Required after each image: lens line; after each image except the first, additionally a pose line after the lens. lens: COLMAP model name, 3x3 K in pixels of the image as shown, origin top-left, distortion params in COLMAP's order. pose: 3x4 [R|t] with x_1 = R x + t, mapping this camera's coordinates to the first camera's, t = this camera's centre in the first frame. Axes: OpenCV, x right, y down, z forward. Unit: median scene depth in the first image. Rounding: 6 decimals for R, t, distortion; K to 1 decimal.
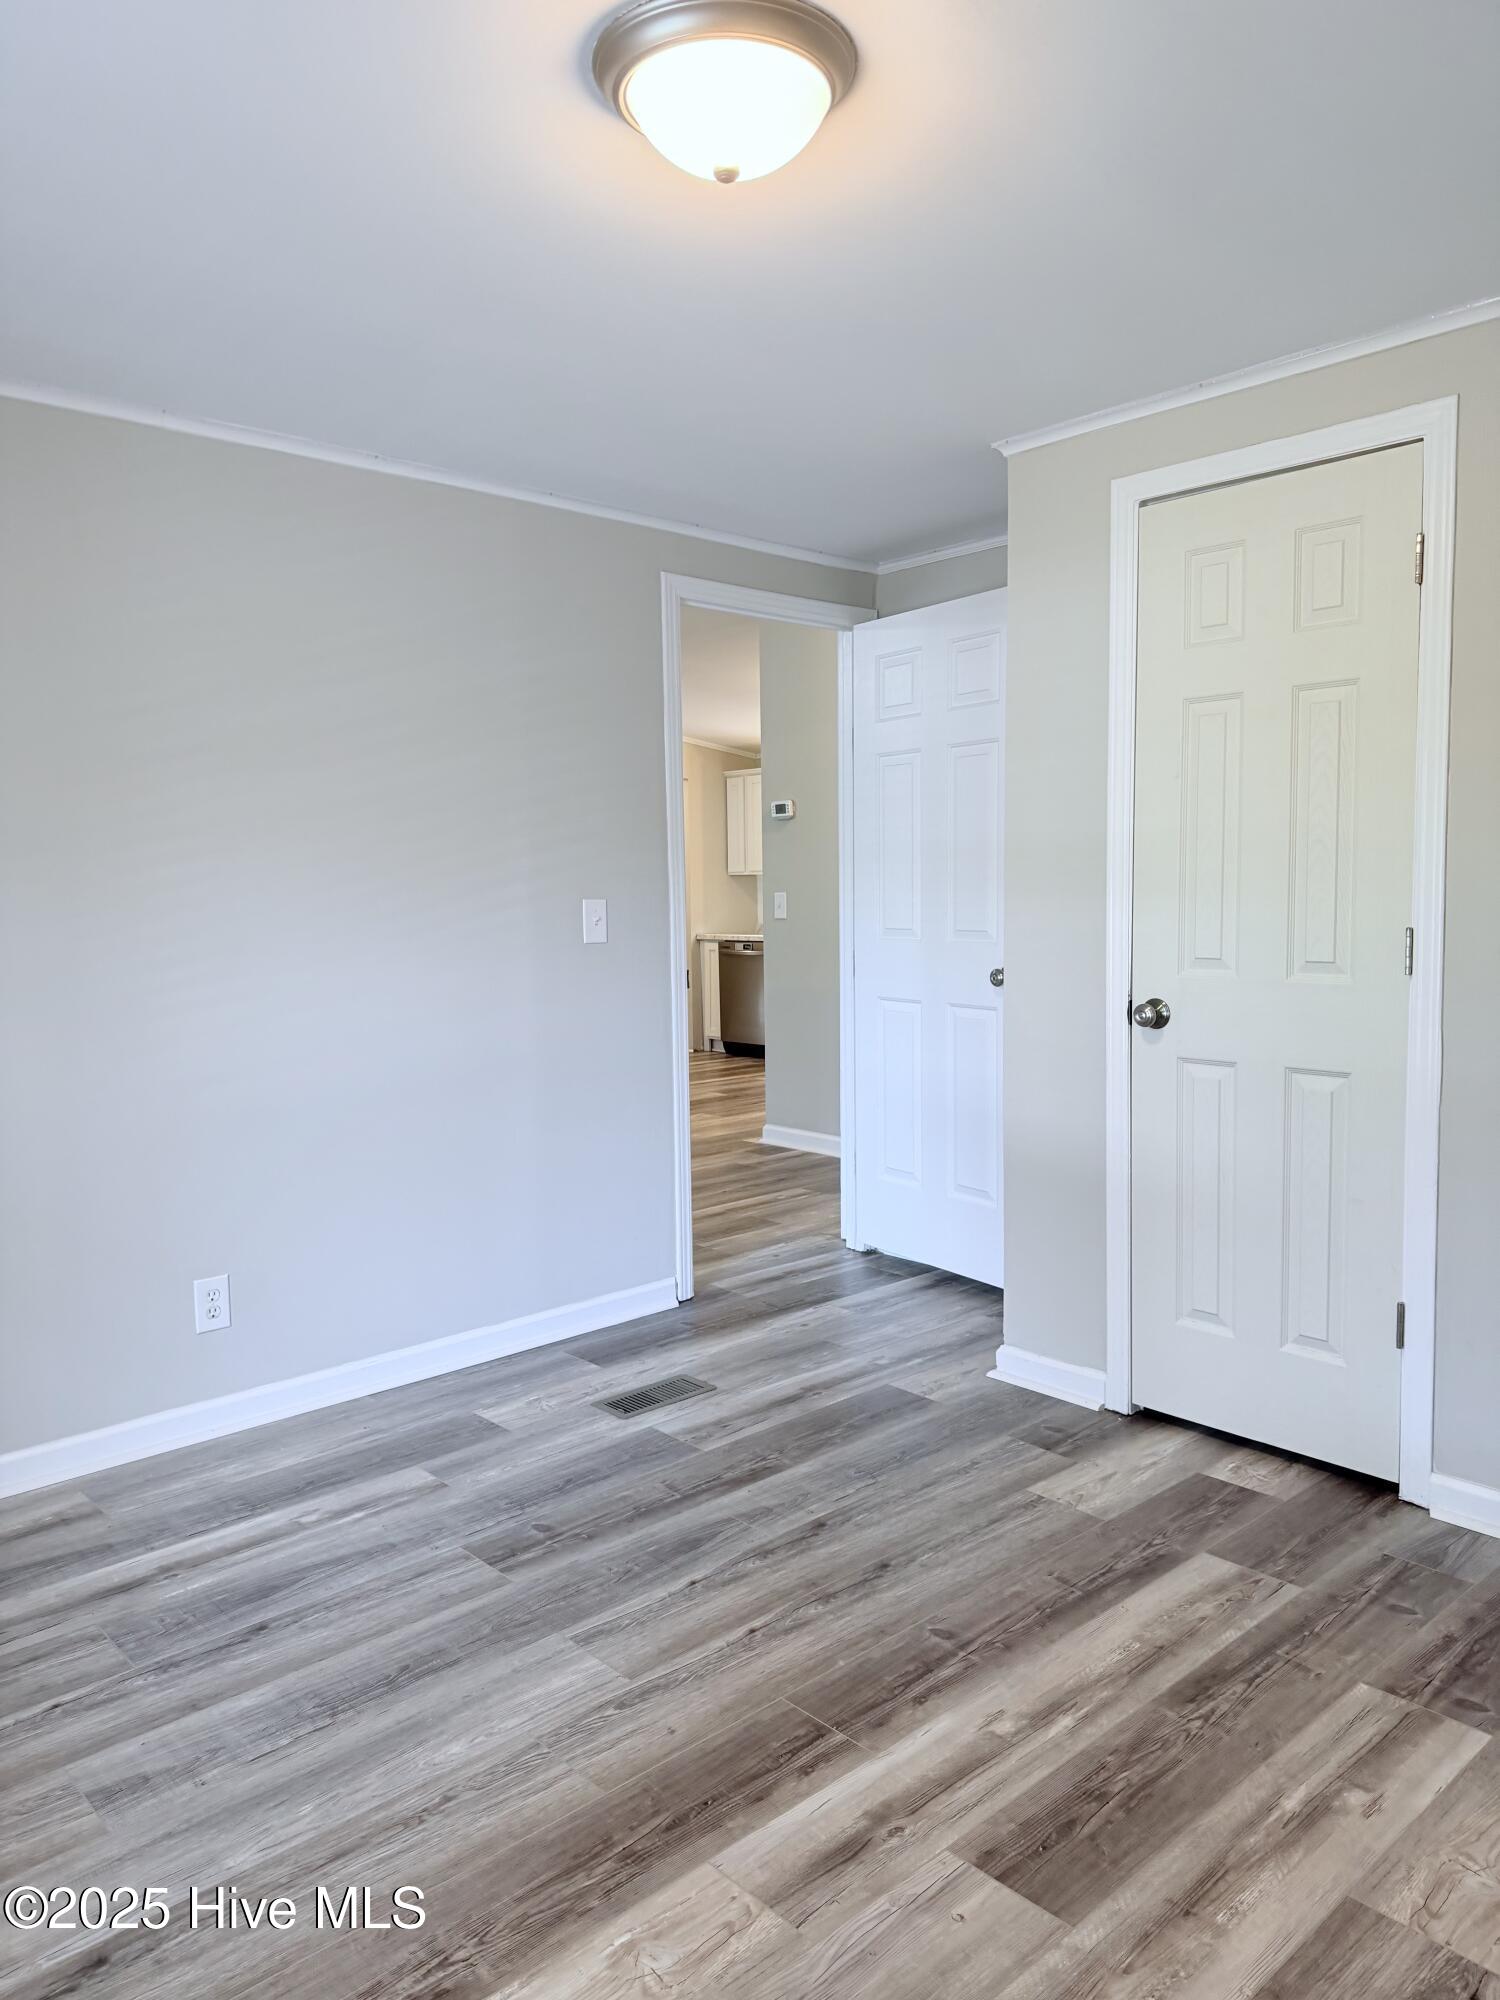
lens RADIAL K [[1424.9, 0, 742.2], [0, 1424.9, 998.1], [0, 0, 1]] dist [0.016071, -0.010774]
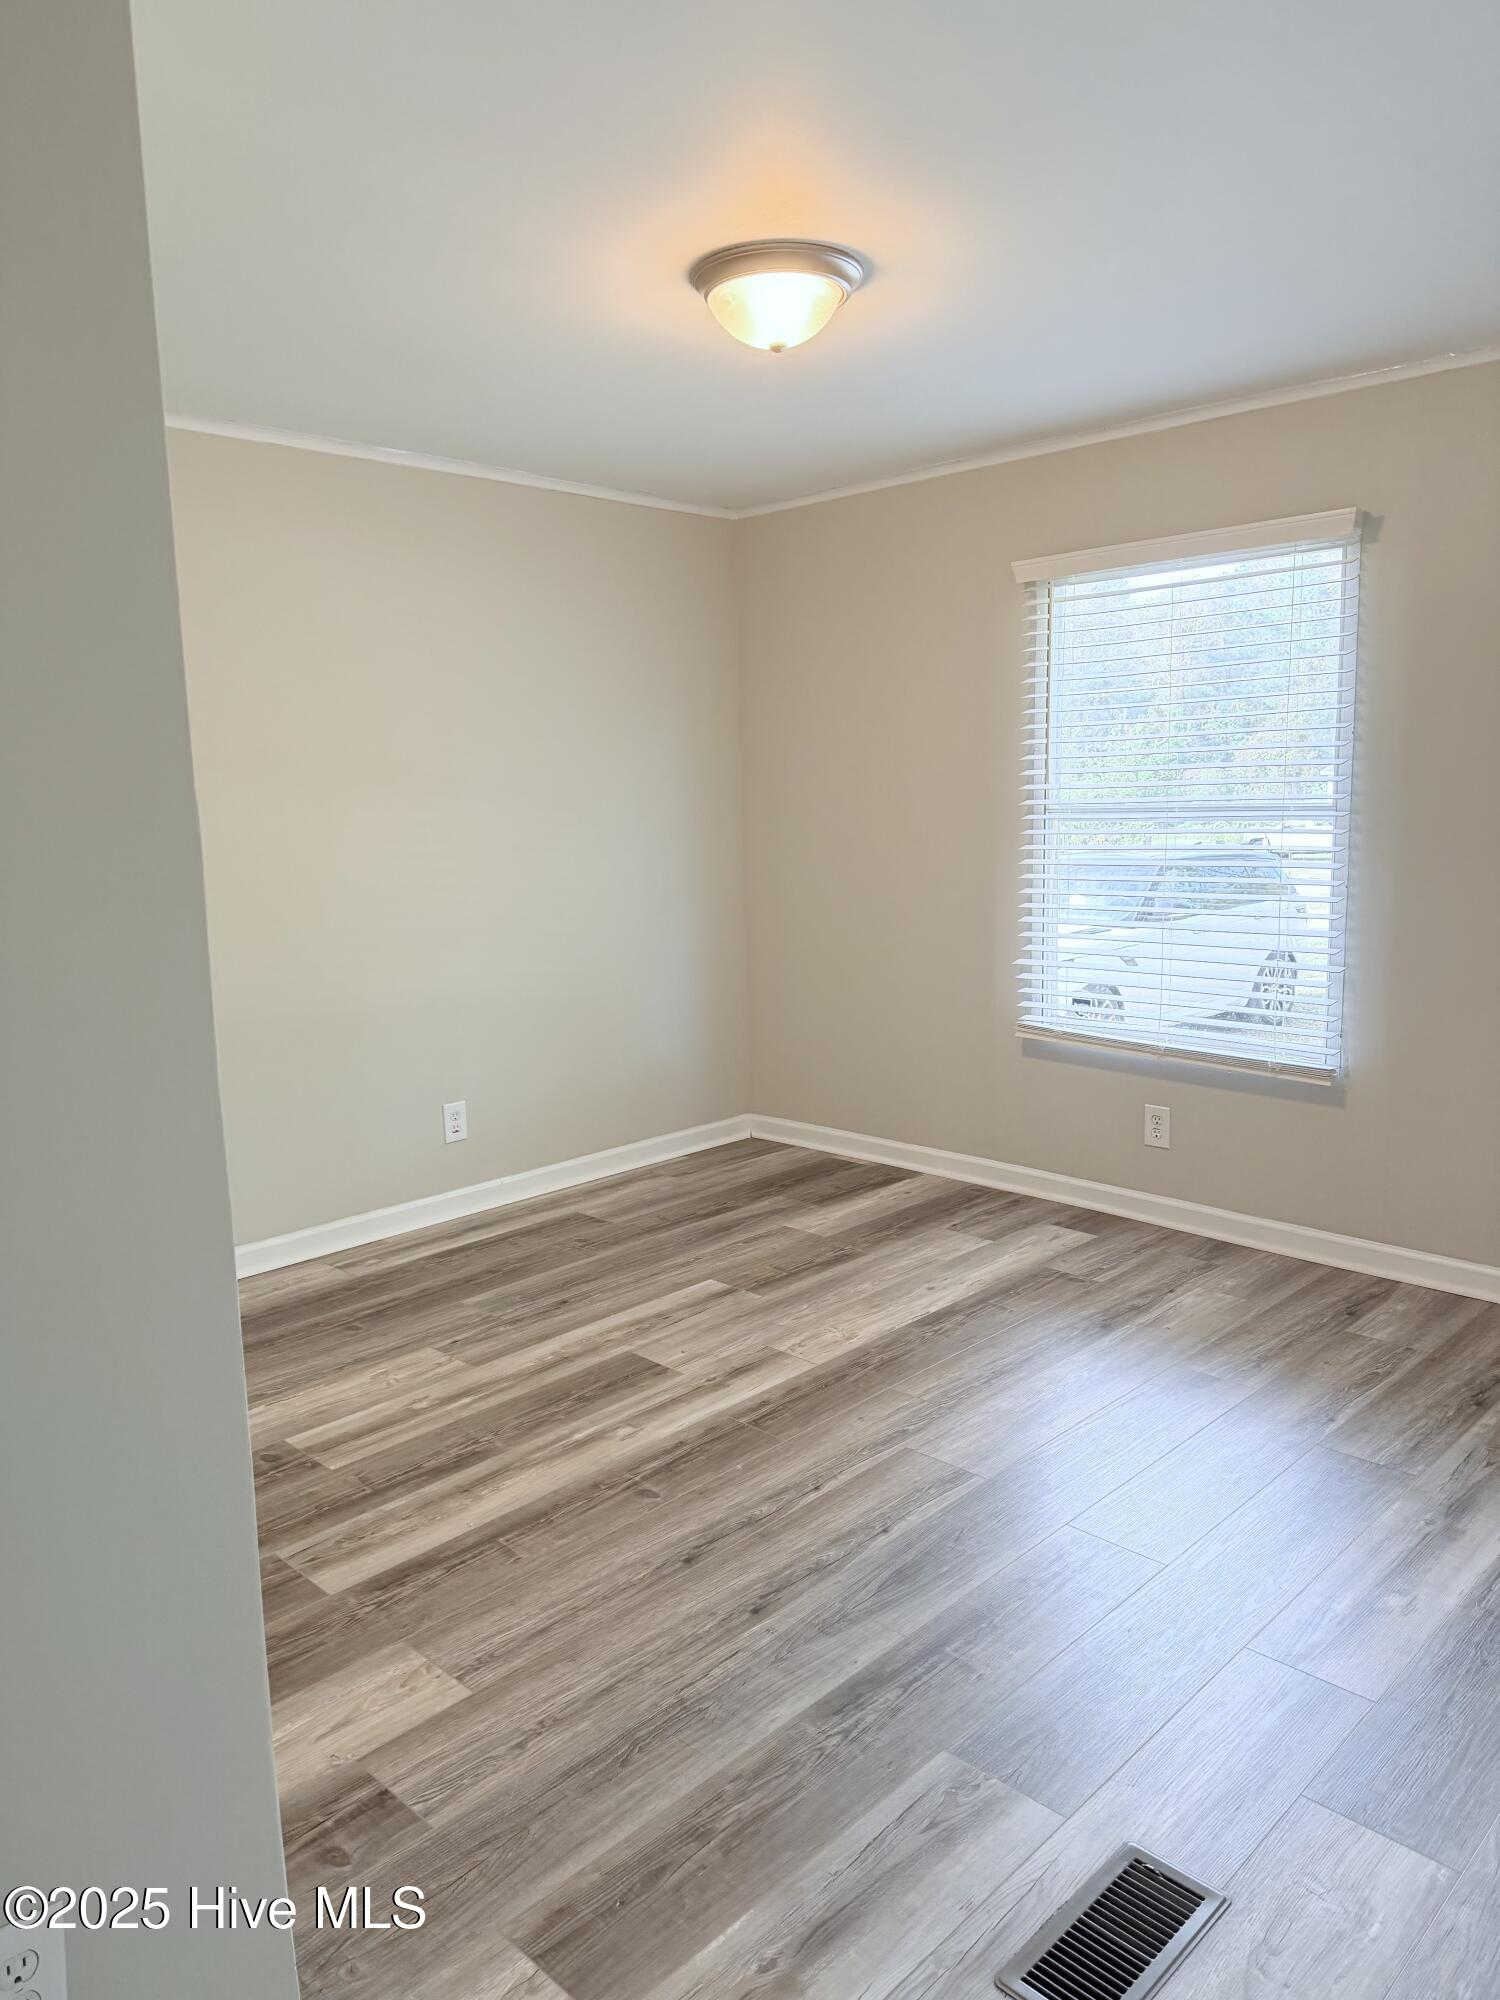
lens RADIAL K [[1418.7, 0, 744.6], [0, 1418.7, 1000.7], [0, 0, 1]] dist [0.033871, -0.032798]
pose [[-0.997993, 0.044861, -0.044697, 0.098383], [0.033551, 0.973175, 0.227607, -0.190880], [0.053709, 0.225650, -0.972727, 2.038871]]
